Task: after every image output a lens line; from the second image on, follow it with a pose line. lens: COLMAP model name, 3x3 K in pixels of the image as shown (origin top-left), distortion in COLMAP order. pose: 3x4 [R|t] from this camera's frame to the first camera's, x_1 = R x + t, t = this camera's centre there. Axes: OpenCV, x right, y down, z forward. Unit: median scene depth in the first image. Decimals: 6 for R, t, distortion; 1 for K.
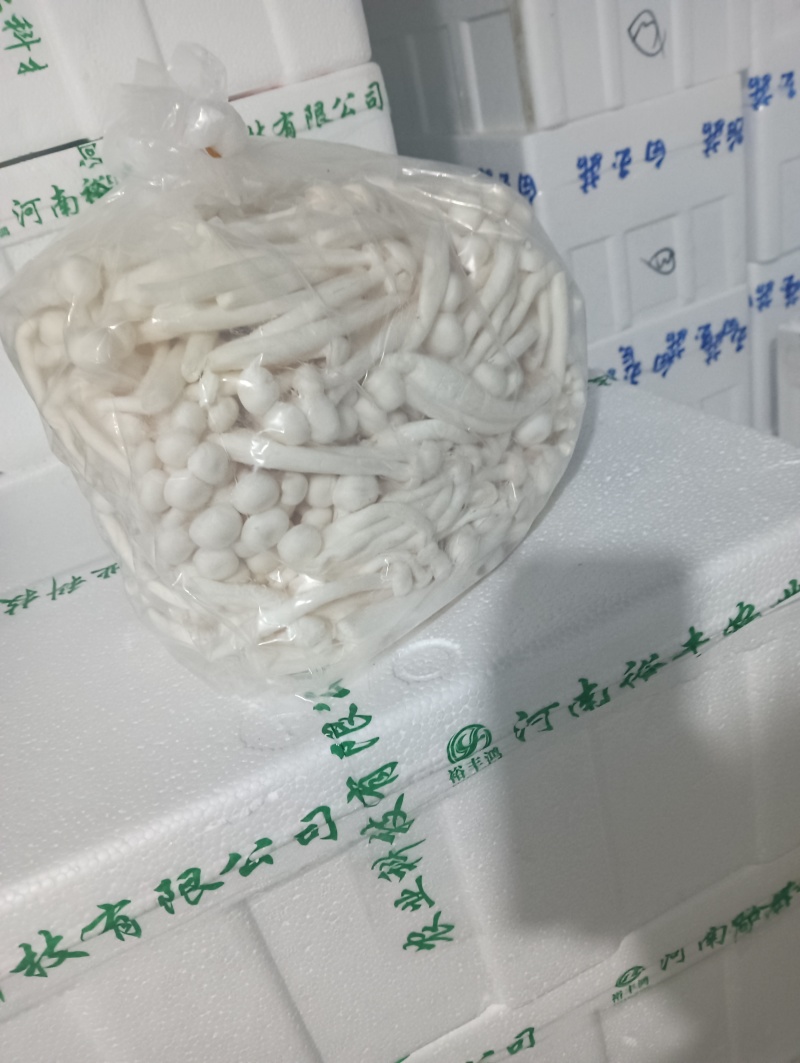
lens RADIAL K [[857.7, 0, 402.4], [0, 857.7, 538.0], [0, 0, 1]] dist [-0.108330, 0.061237]
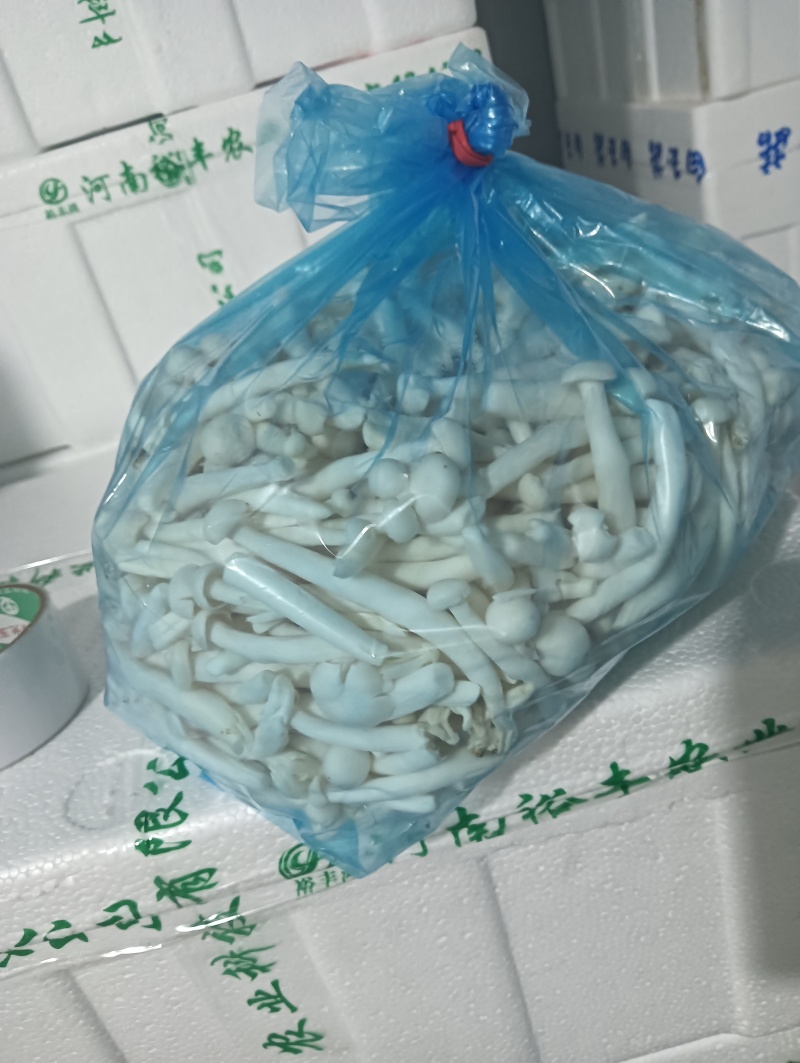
lens RADIAL K [[857.7, 0, 400.3], [0, 857.7, 528.7], [0, 0, 1]] dist [-0.108330, 0.061237]
pose [[0.963020, 0.122120, -0.240167, 0.297304], [-0.113497, 0.992306, 0.049469, -0.129082], [0.244360, -0.020381, 0.969470, 0.187507]]
